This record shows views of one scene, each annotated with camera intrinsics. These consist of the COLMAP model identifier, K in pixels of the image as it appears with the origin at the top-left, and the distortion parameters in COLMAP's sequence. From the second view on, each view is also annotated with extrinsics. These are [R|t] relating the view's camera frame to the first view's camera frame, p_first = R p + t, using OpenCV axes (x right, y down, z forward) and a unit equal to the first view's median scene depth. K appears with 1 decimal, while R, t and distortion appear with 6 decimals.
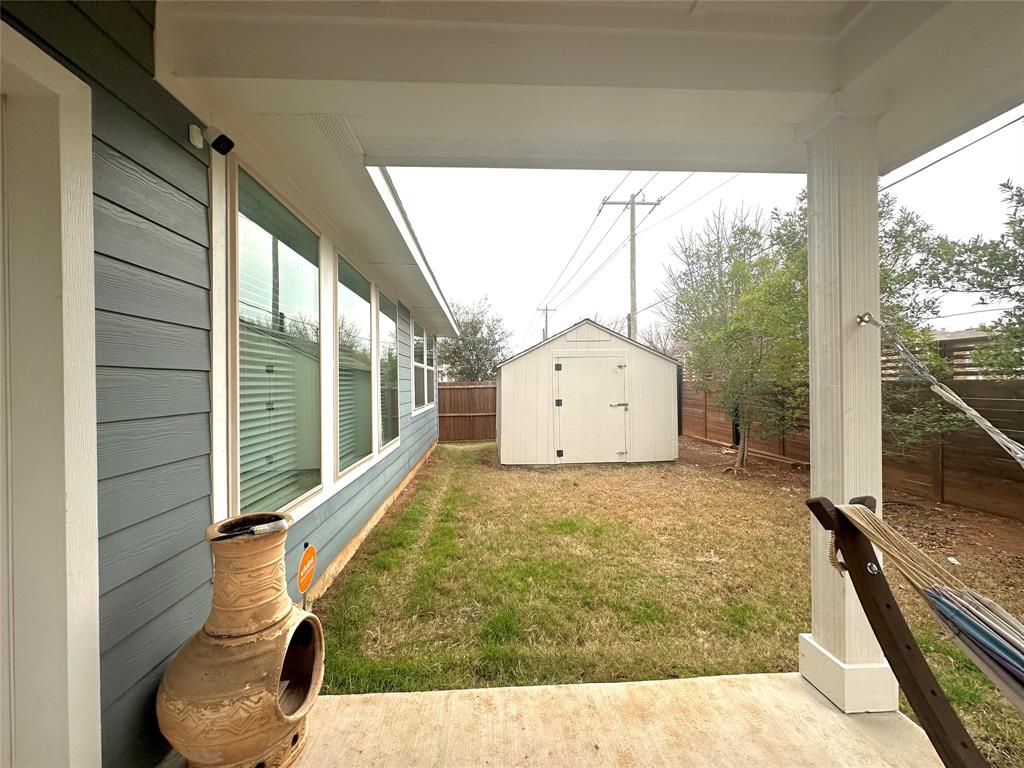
lens RADIAL K [[410.8, 0, 512.0], [0, 410.8, 384.0], [0, 0, 1]] dist [-0.001042, -0.000179]
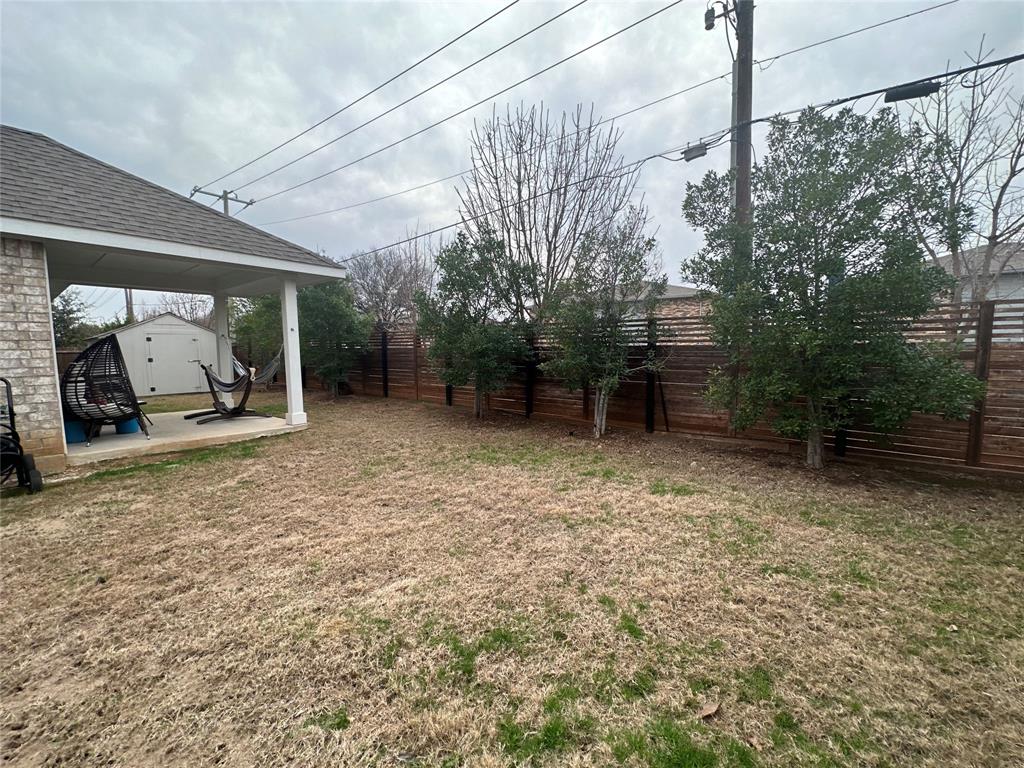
lens RADIAL K [[413.2, 0, 512.0], [0, 413.2, 384.0], [0, 0, 1]] dist [0.000841, 0.000142]
pose [[0.680386, -0.052458, 0.730974, -0.058755], [0.000033, 0.997437, 0.071549, 0.009813], [-0.732854, -0.048657, 0.678644, -0.597073]]
